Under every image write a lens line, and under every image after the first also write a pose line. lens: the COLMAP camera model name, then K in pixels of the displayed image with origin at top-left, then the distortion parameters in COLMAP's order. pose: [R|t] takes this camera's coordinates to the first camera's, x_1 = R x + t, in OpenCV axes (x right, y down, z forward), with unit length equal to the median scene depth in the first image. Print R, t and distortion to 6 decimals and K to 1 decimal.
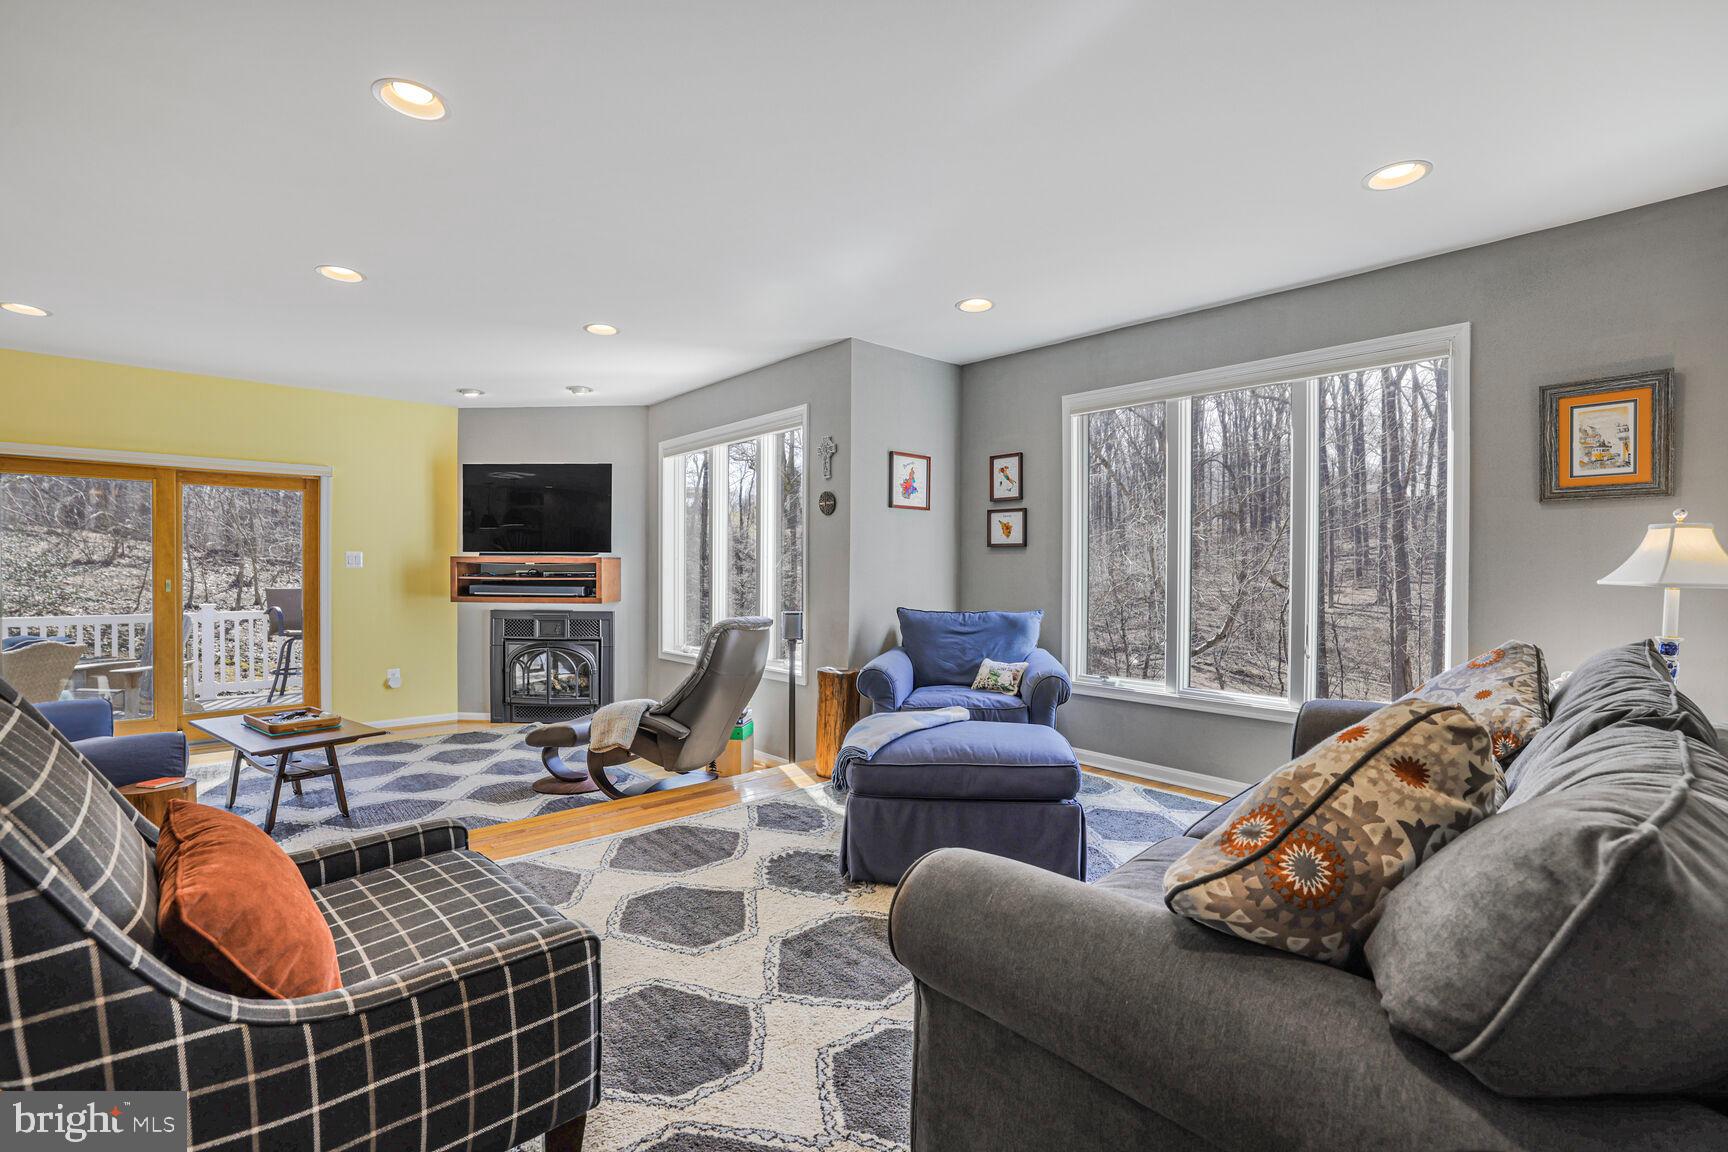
lens RADIAL K [[749.1, 0, 852.6], [0, 749.1, 580.2], [0, 0, 1]] dist [-0.027664, 0.007096]
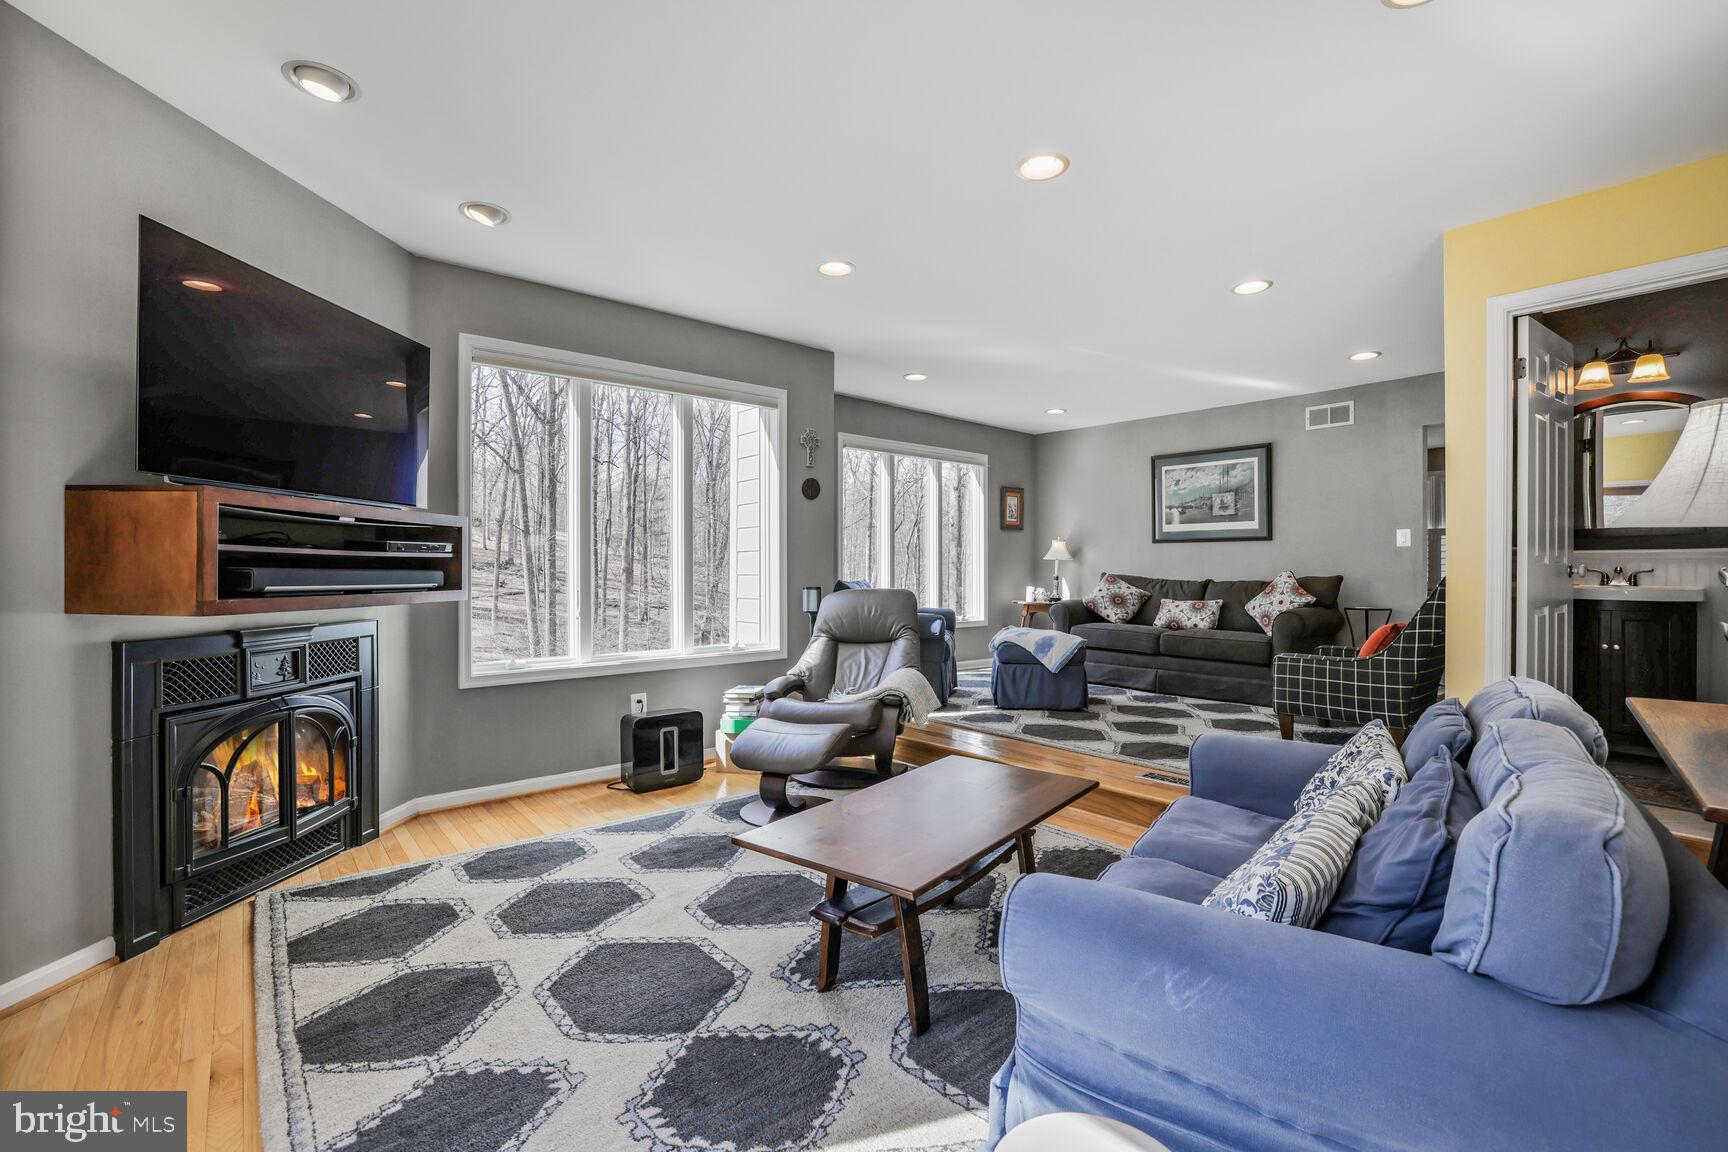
lens RADIAL K [[749.1, 0, 874.7], [0, 749.1, 567.1], [0, 0, 1]] dist [-0.027664, 0.007096]
pose [[0.026044, -0.002678, 0.999657, -0.899228], [0.016237, 0.999866, 0.002256, 0.009596], [-0.999529, 0.016173, 0.026084, 0.685906]]
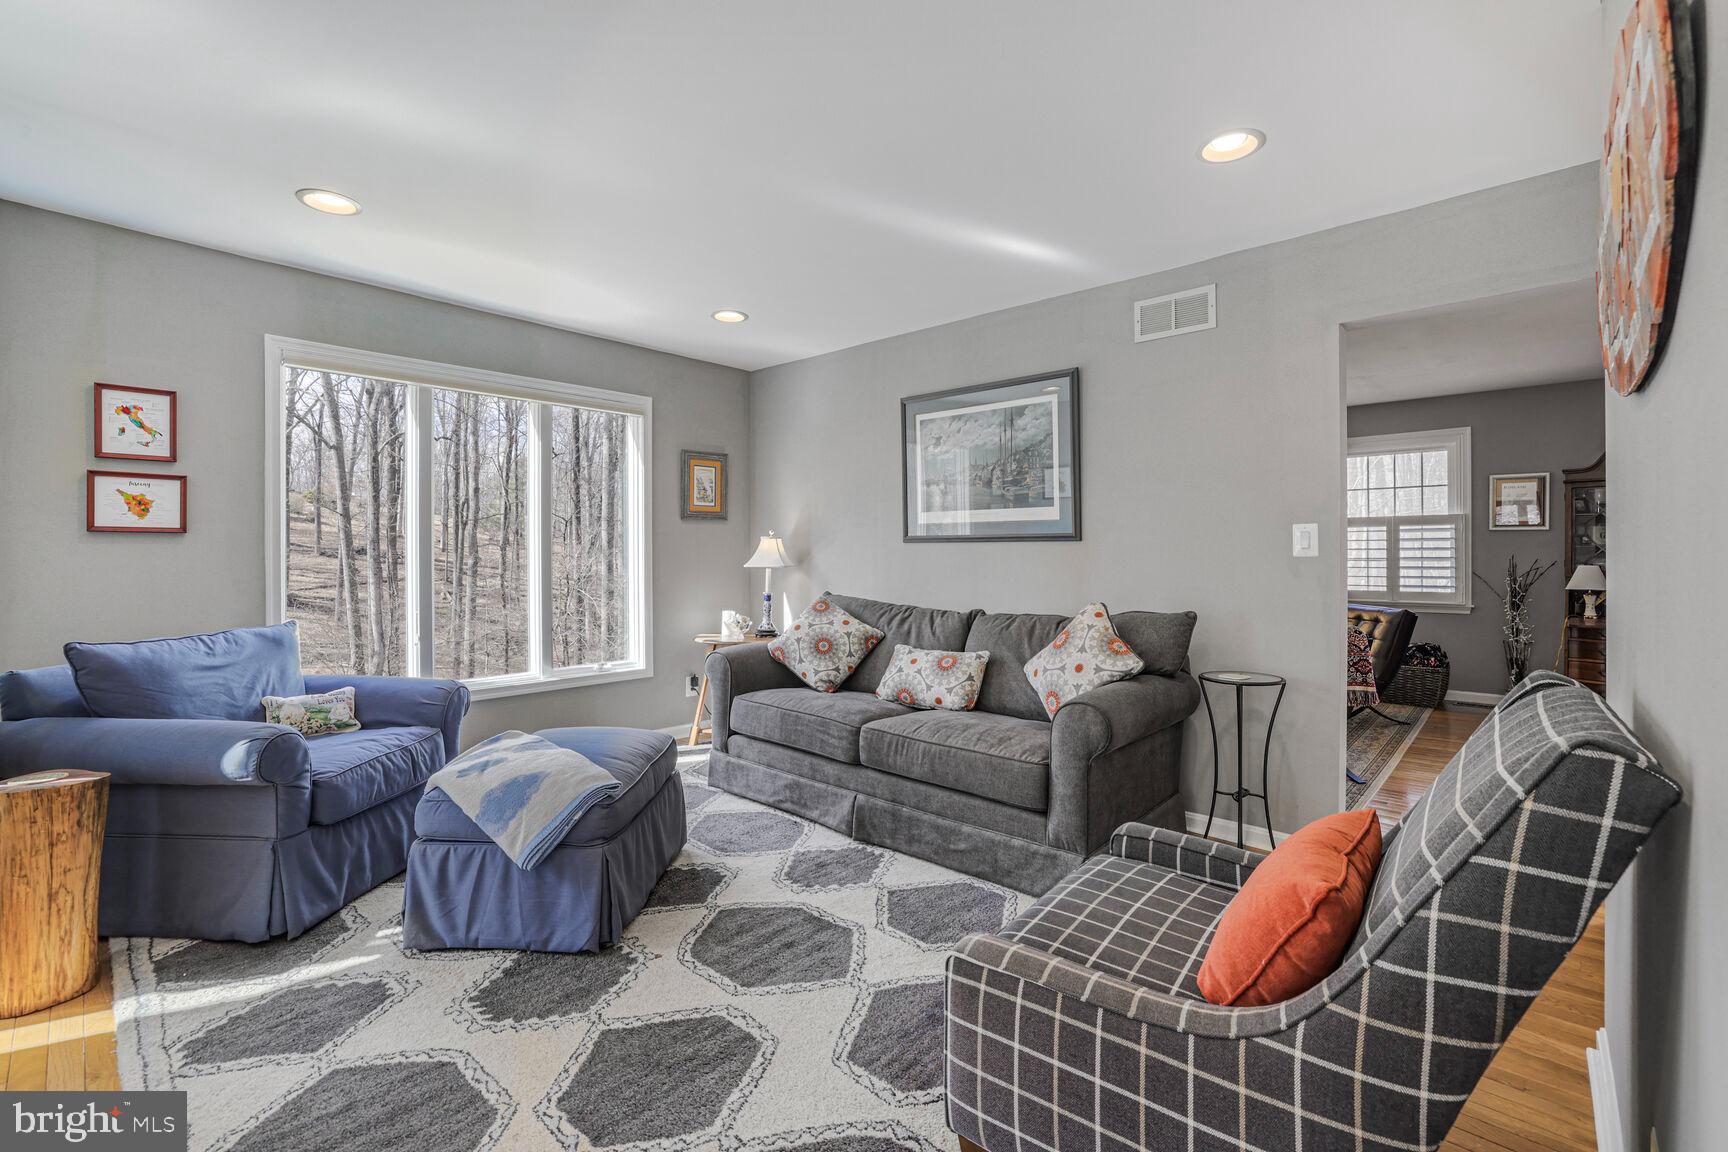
lens RADIAL K [[749.1, 0, 860.1], [0, 749.1, 546.8], [0, 0, 1]] dist [-0.027664, 0.007096]
pose [[-0.083630, 0.002756, 0.996493, -0.390916], [0.019669, 0.999806, -0.001115, -0.015923], [-0.996303, 0.019507, -0.083668, 0.363211]]
